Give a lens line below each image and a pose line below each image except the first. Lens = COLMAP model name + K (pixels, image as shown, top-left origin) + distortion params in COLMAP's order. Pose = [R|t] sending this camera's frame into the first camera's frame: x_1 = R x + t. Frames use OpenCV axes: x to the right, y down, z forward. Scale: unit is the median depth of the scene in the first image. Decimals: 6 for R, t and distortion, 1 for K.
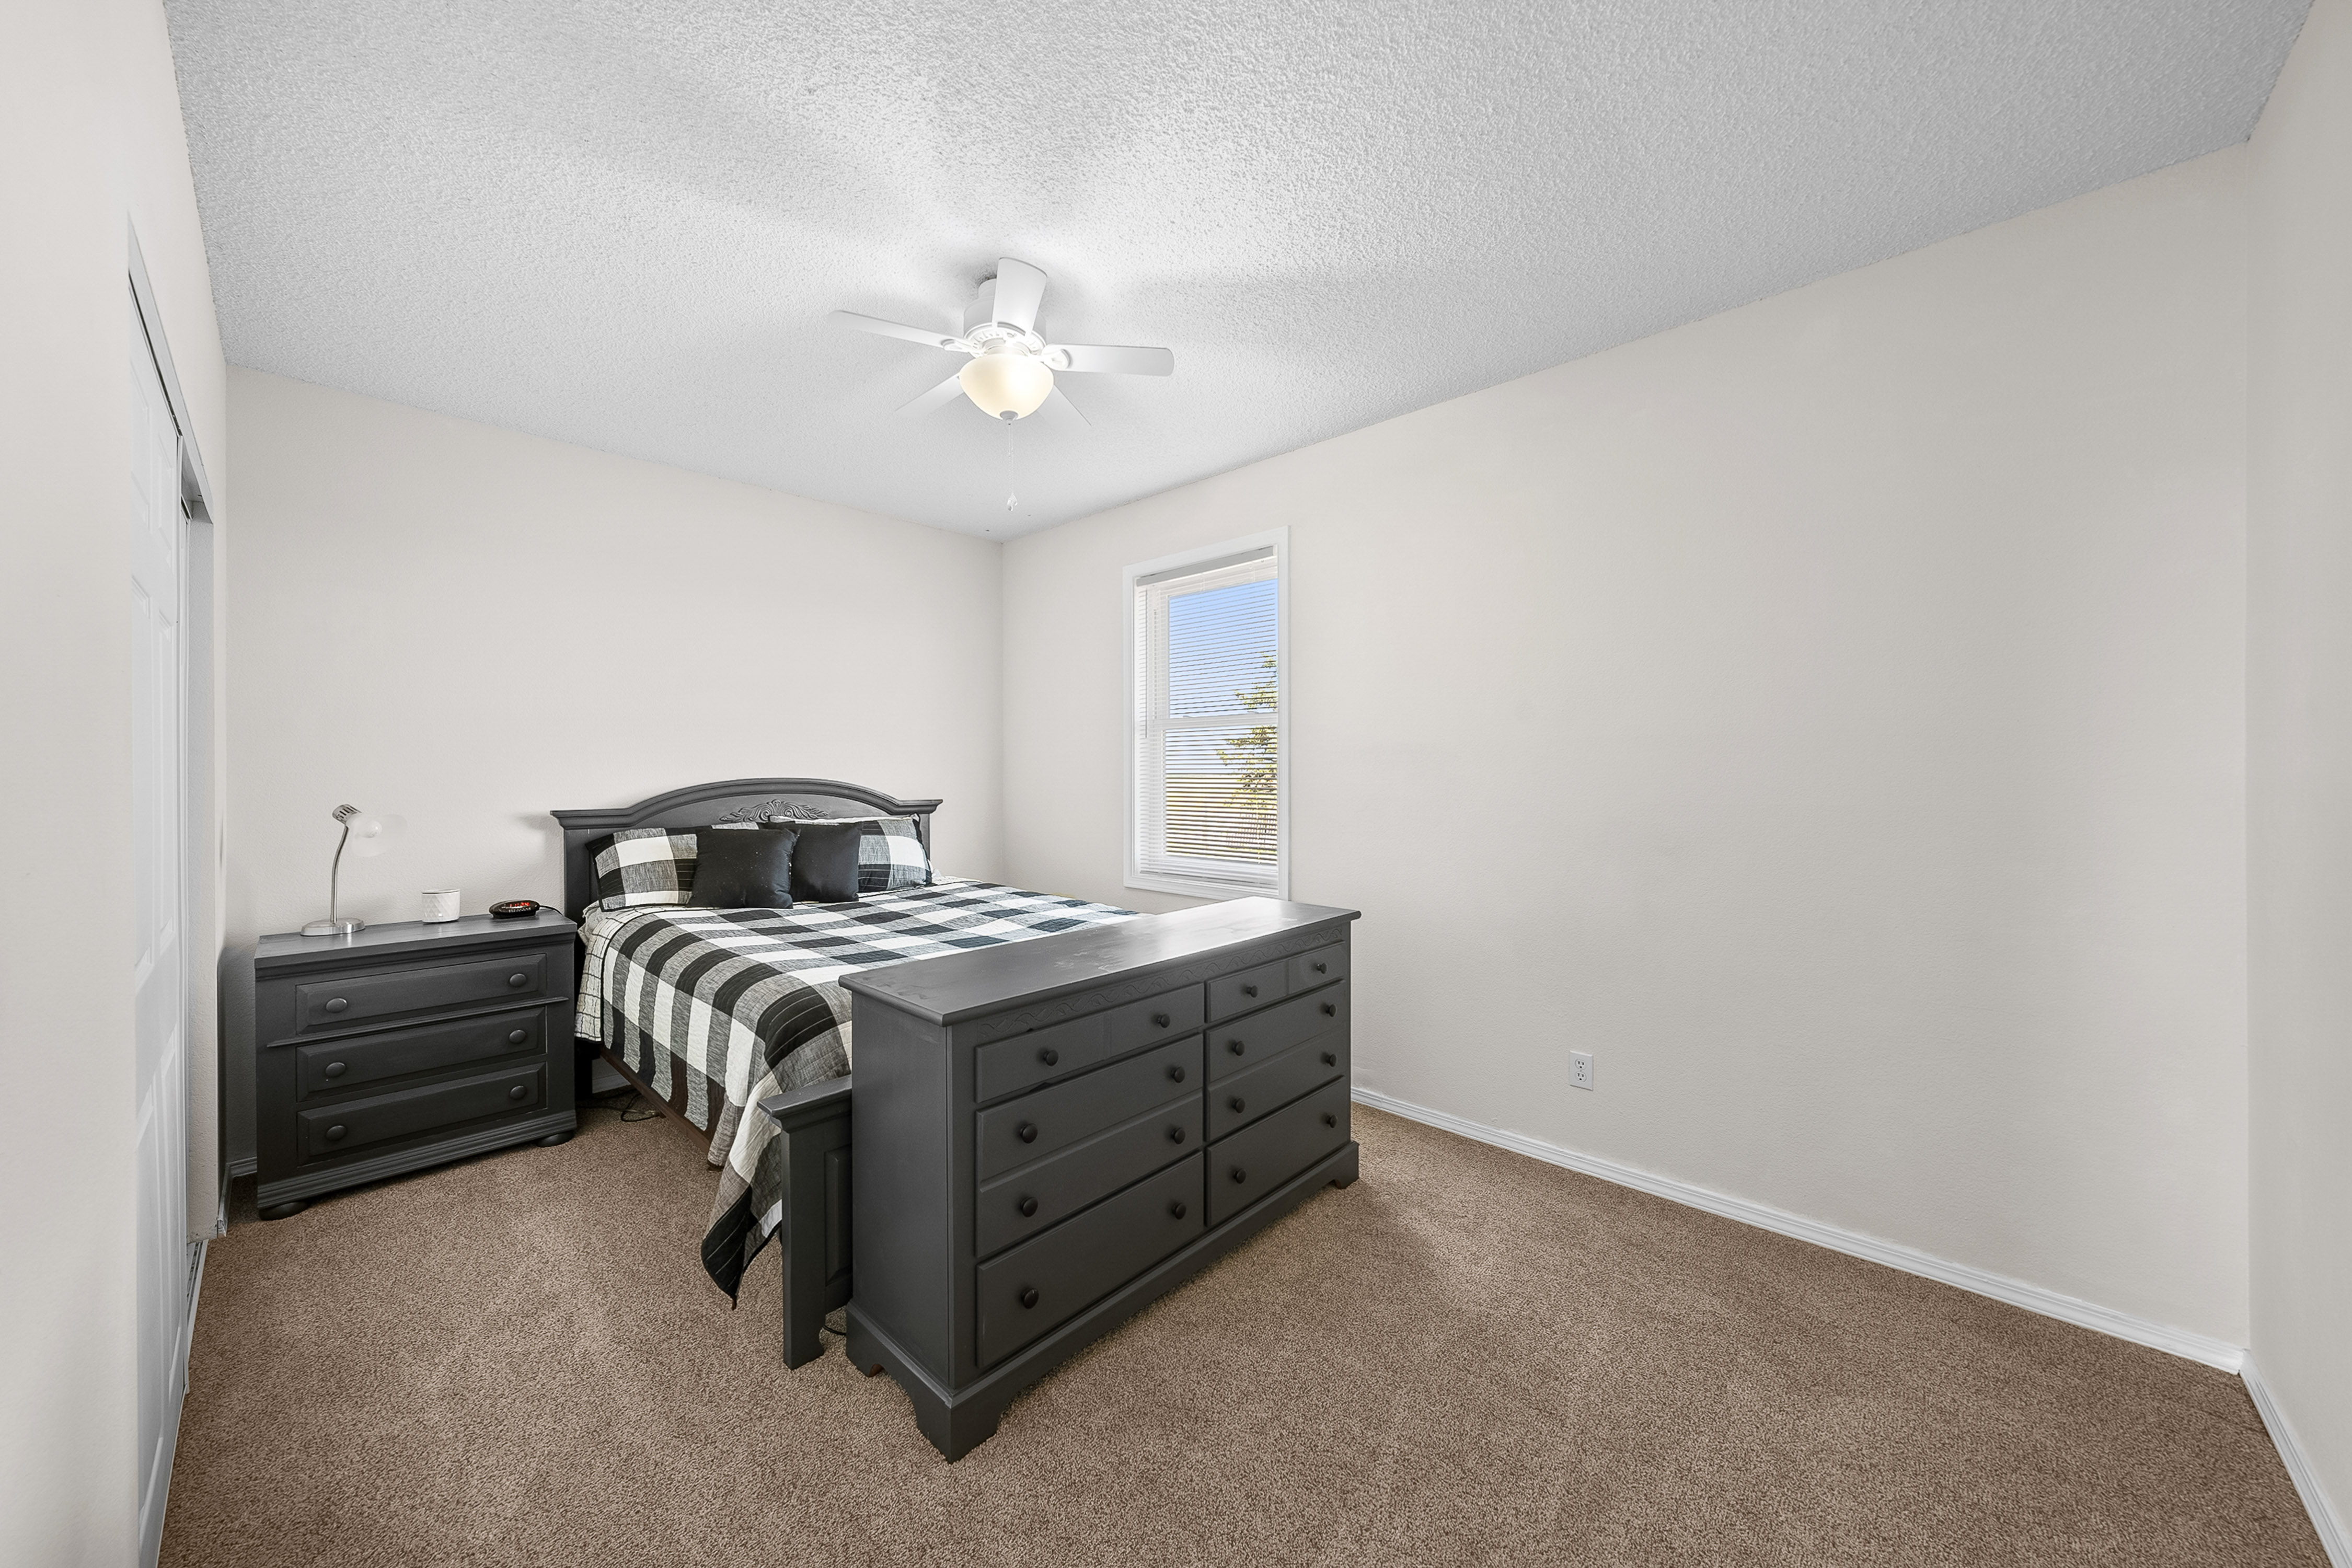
lens RADIAL K [[850.4, 0, 1143.0], [0, 850.4, 773.2], [0, 0, 1]] dist [-0.001063, -0.000135]
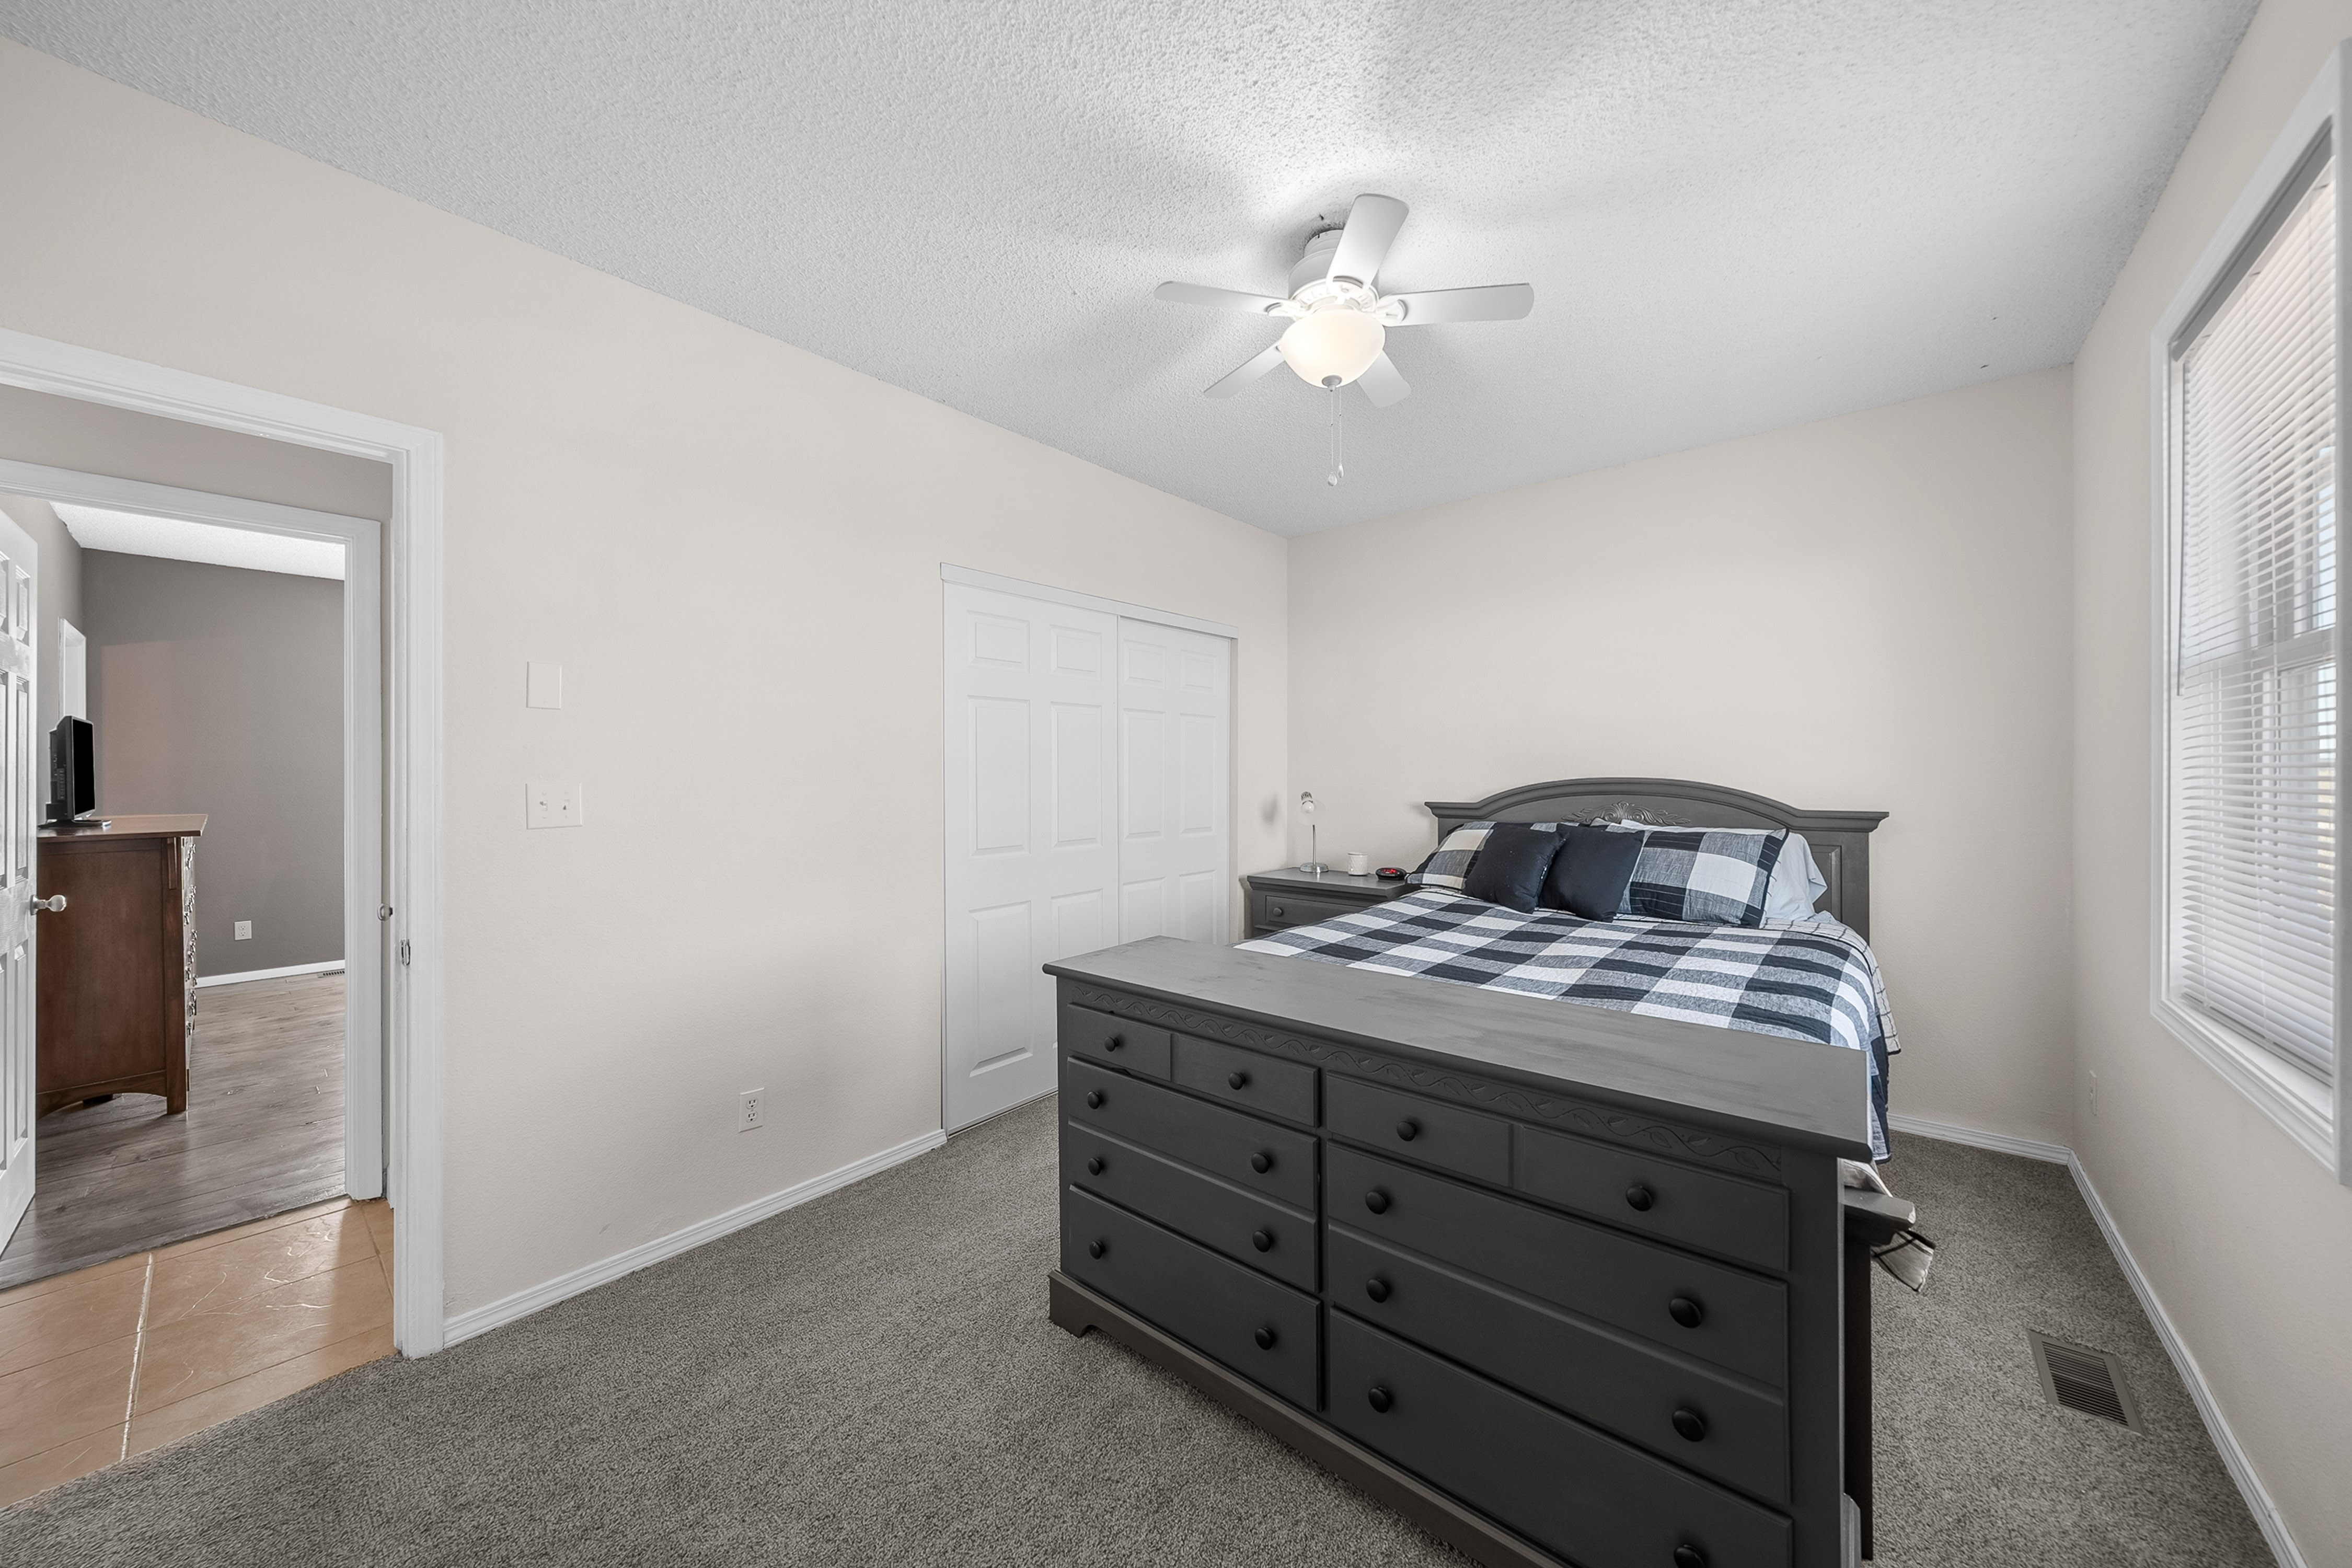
lens RADIAL K [[806.0, 0, 1179.7], [0, 806.0, 777.9], [0, 0, 1]] dist [-0.015440, -0.000012]
pose [[0.062360, 0.007540, -0.998025, 0.553606], [-0.000771, 0.999972, 0.007506, -0.001640], [0.998053, 0.000301, 0.062364, 0.636844]]
